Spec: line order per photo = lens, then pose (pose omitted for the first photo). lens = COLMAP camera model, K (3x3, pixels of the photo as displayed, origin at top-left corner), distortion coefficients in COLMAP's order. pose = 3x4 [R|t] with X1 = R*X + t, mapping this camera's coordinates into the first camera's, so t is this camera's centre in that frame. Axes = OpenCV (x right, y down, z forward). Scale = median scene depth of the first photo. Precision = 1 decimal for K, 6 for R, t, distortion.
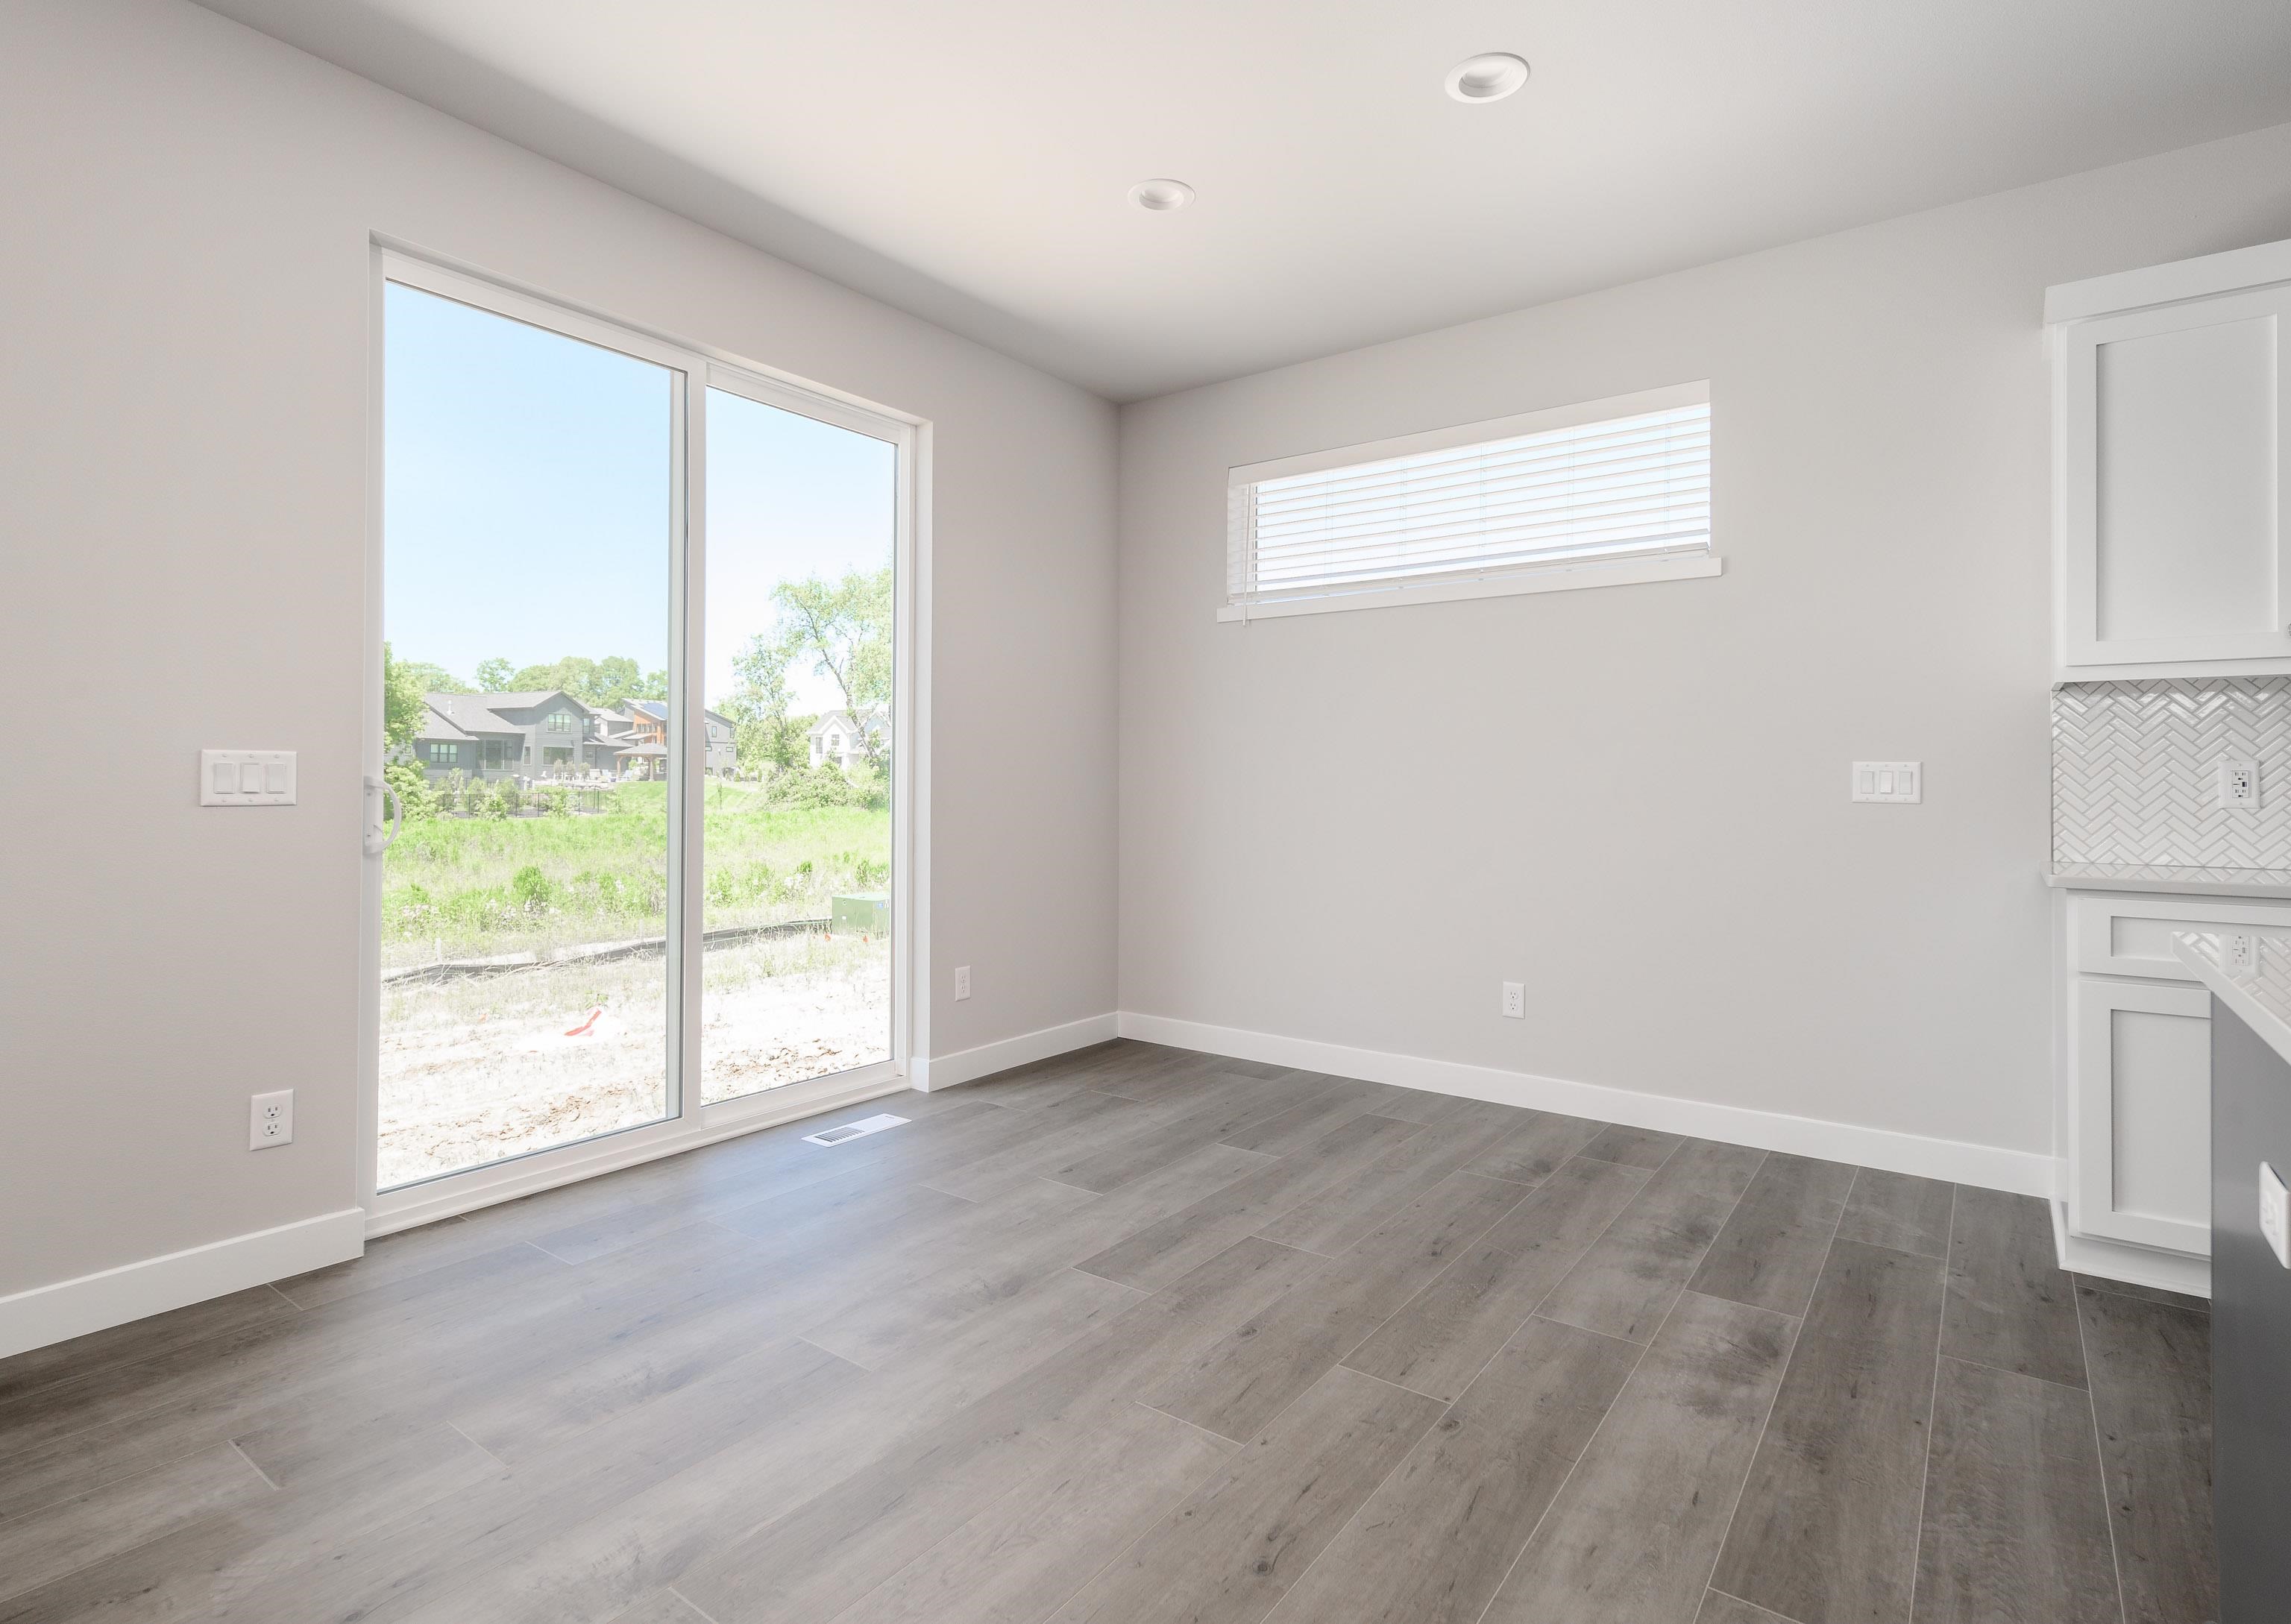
lens RADIAL K [[1147.9, 0, 1151.6], [0, 1147.9, 773.3], [0, 0, 1]] dist [0.000766, -0.000285]
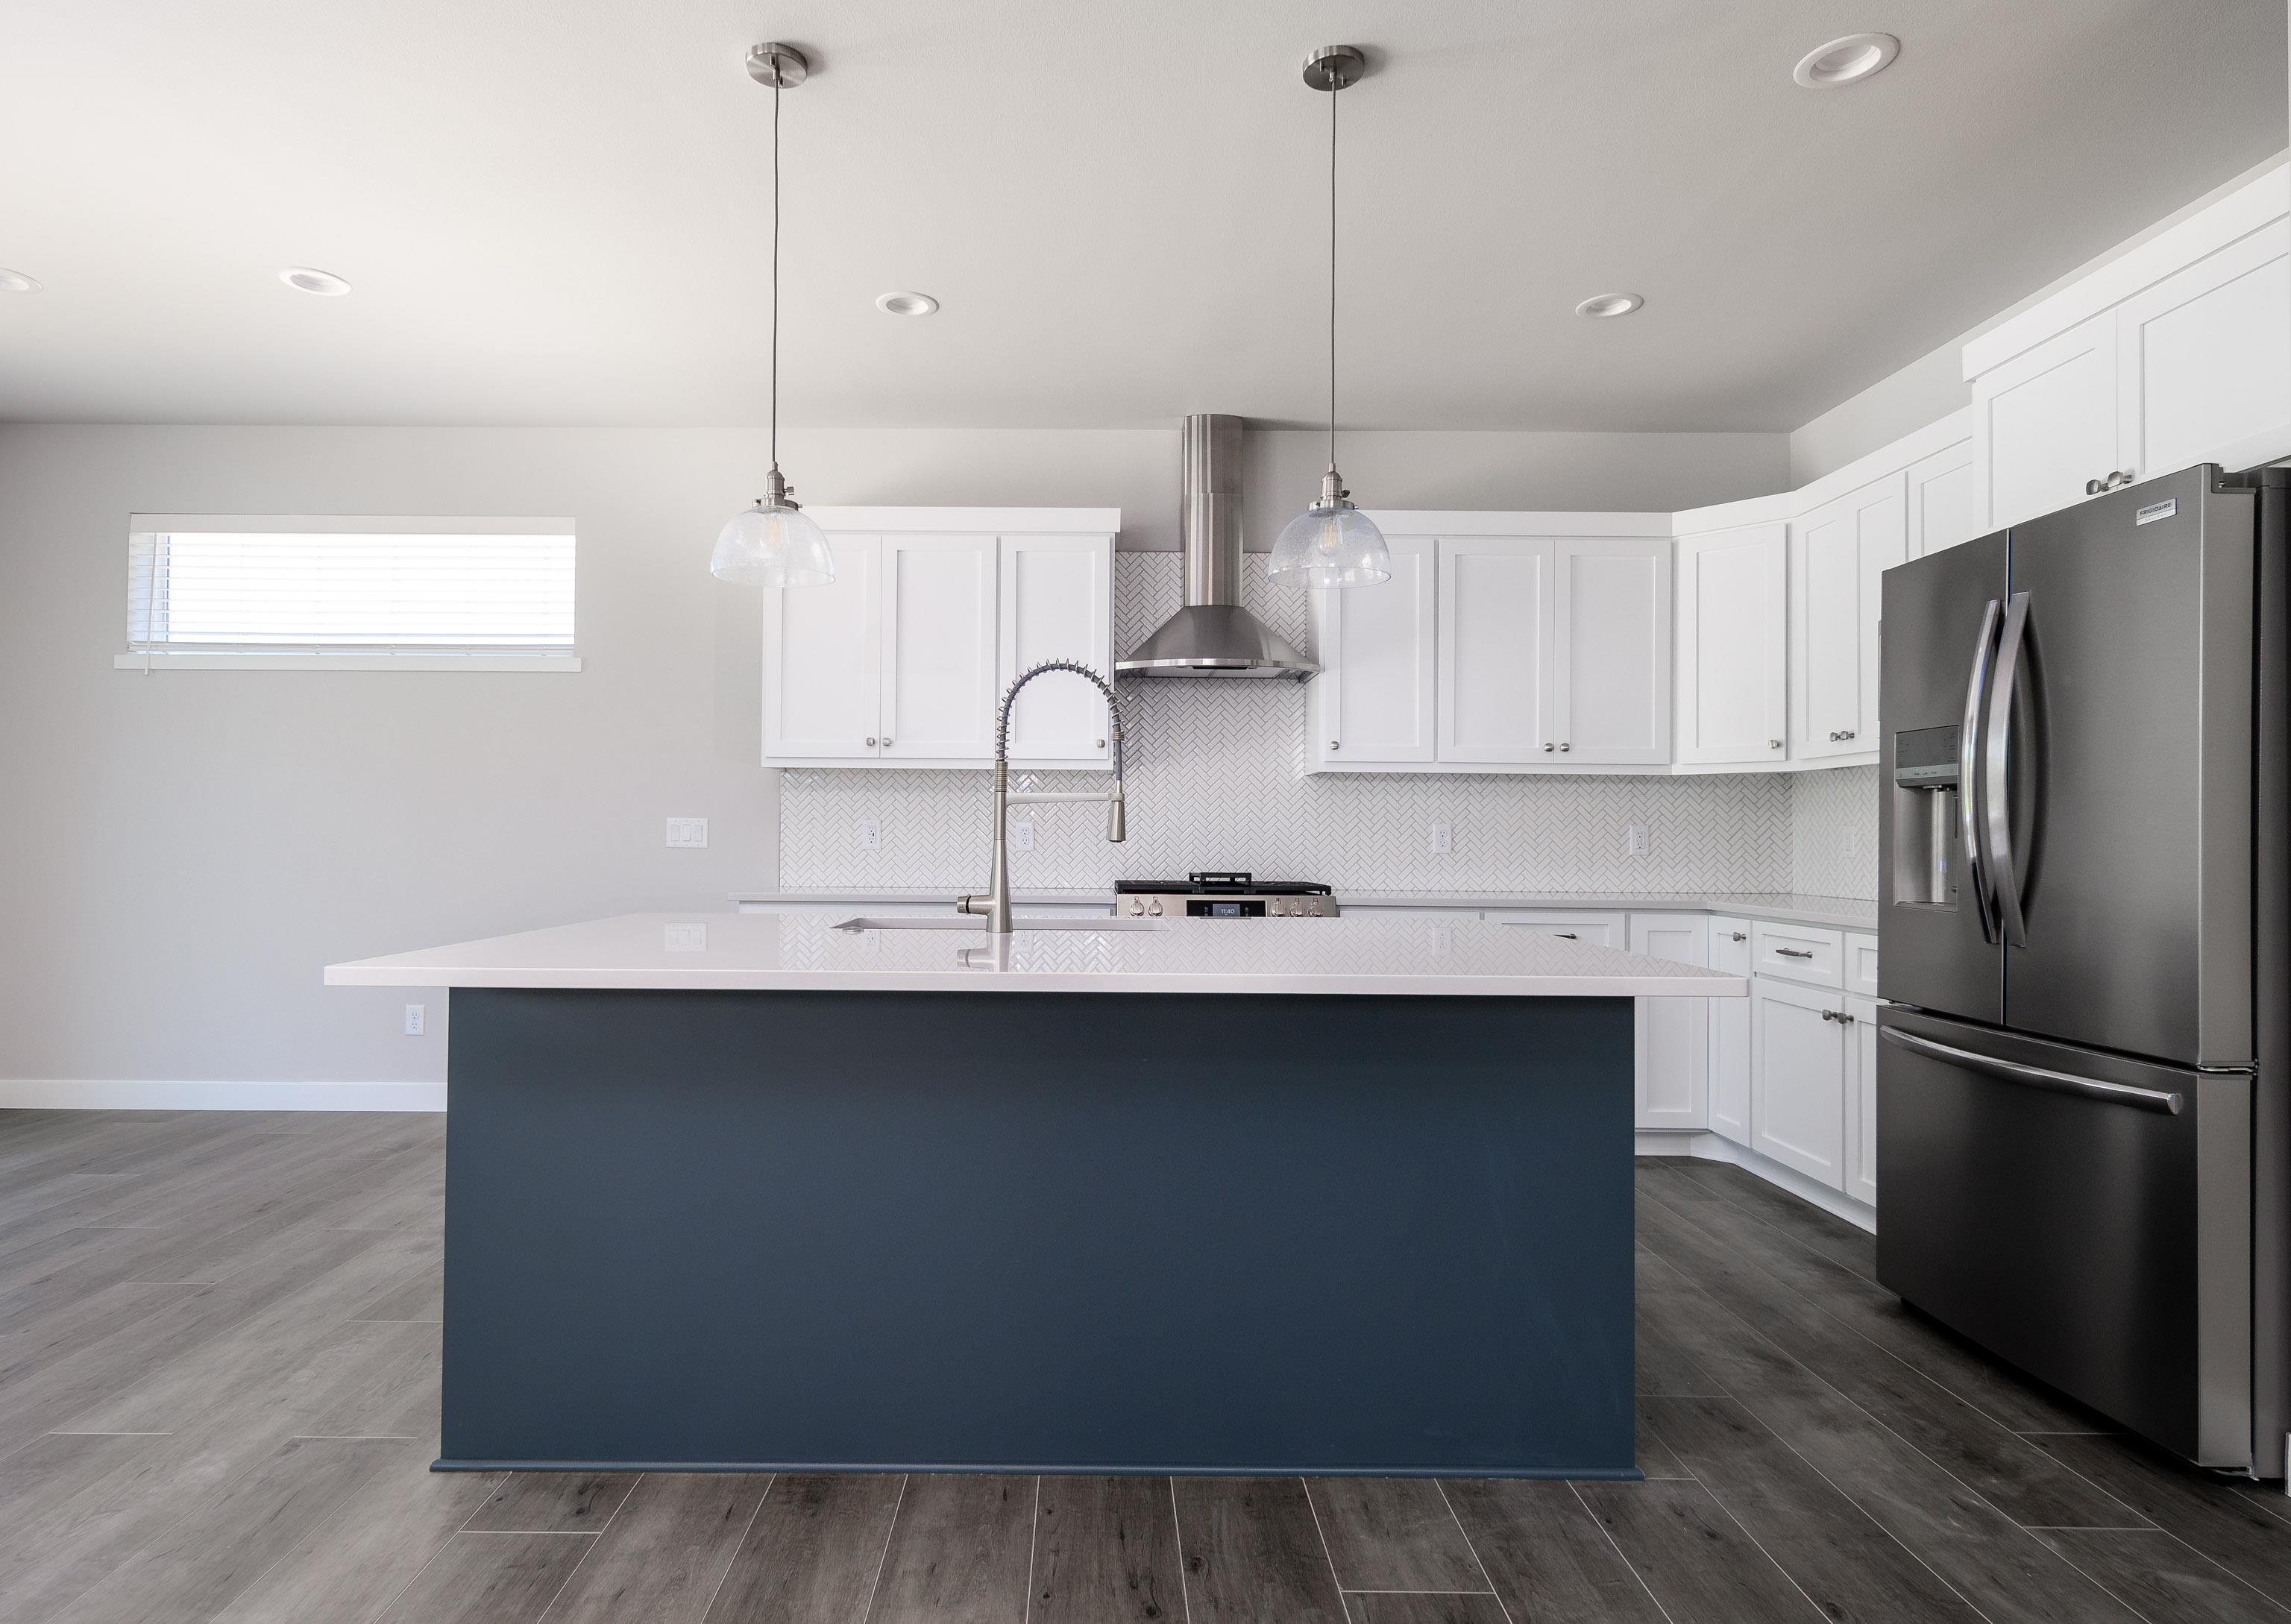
lens RADIAL K [[1279.4, 0, 1083.1], [0, 1279.4, 807.2], [0, 0, 1]] dist [-0.001167, -0.000344]
pose [[0.805946, 0.016242, 0.591766, 0.137589], [-0.006469, 0.999806, -0.018630, 0.003073], [-0.591954, 0.011187, 0.805894, -0.635867]]
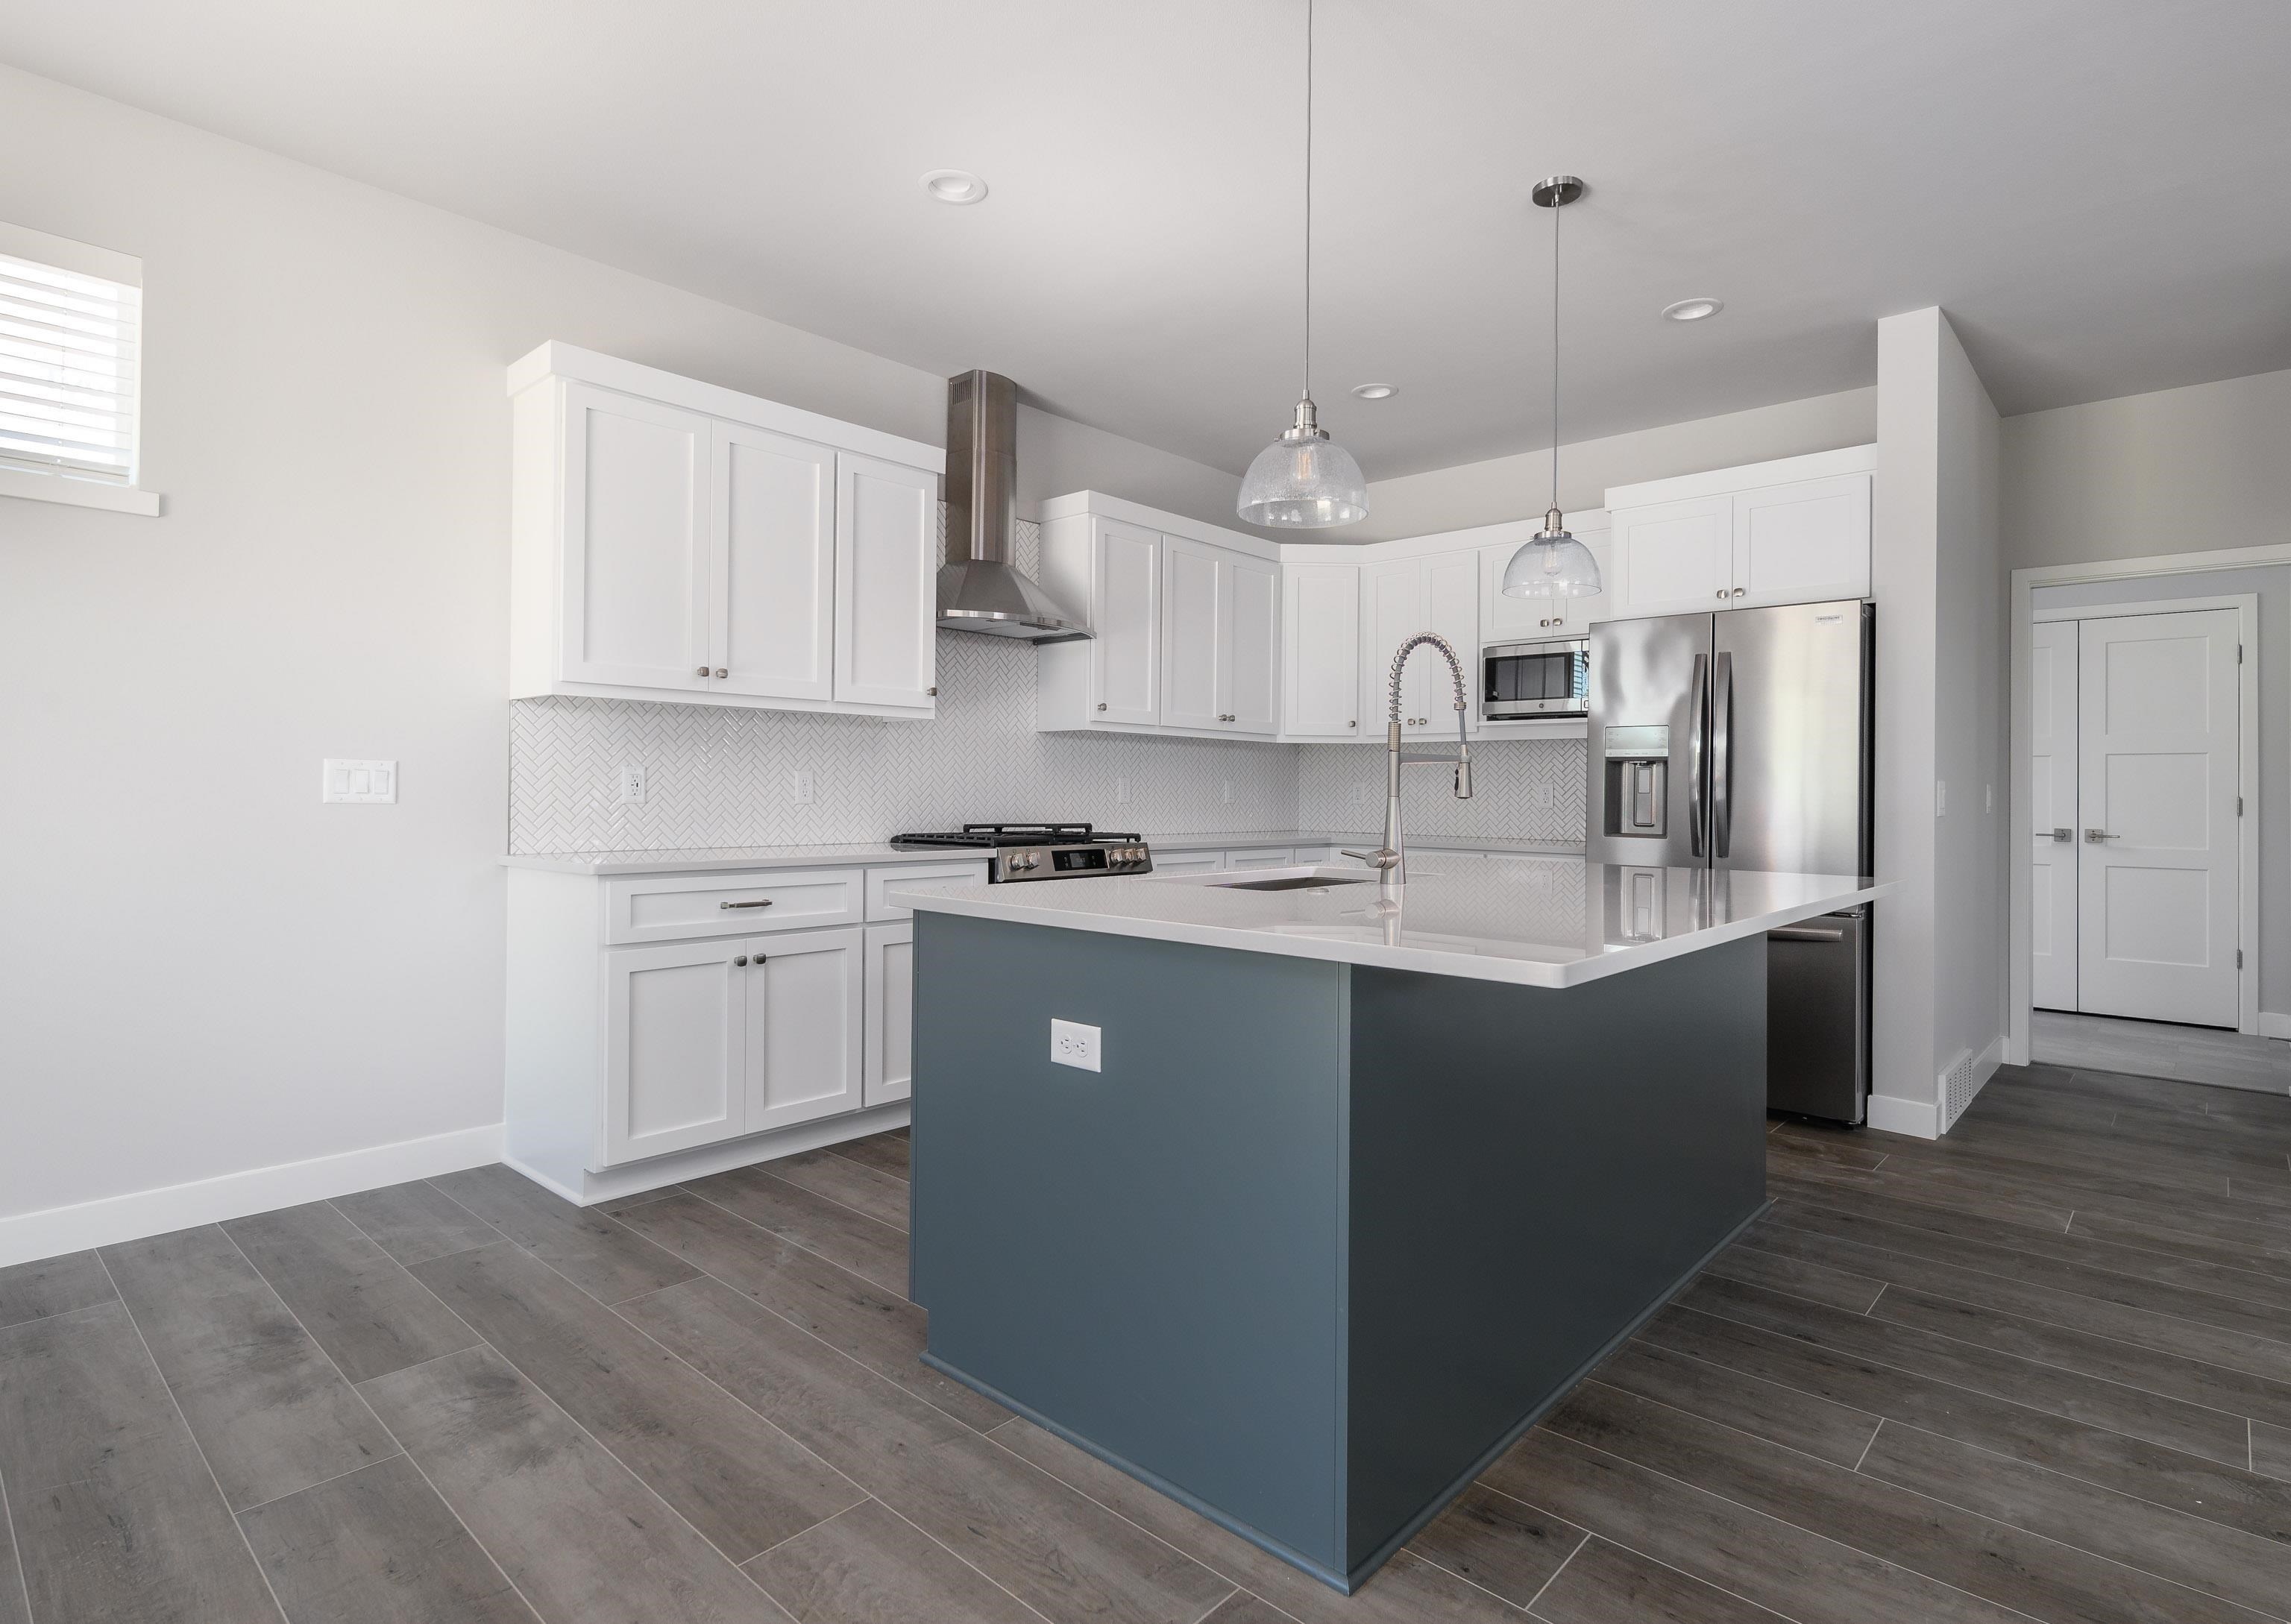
lens RADIAL K [[1177.0, 0, 1142.6], [0, 1177.0, 787.6], [0, 0, 1]] dist [0.000169, 0.000135]
pose [[0.098254, 0.000451, 0.995161, -0.315093], [-0.013904, 0.999903, 0.000920, 0.003648], [-0.995064, -0.013927, 0.098251, 0.325427]]
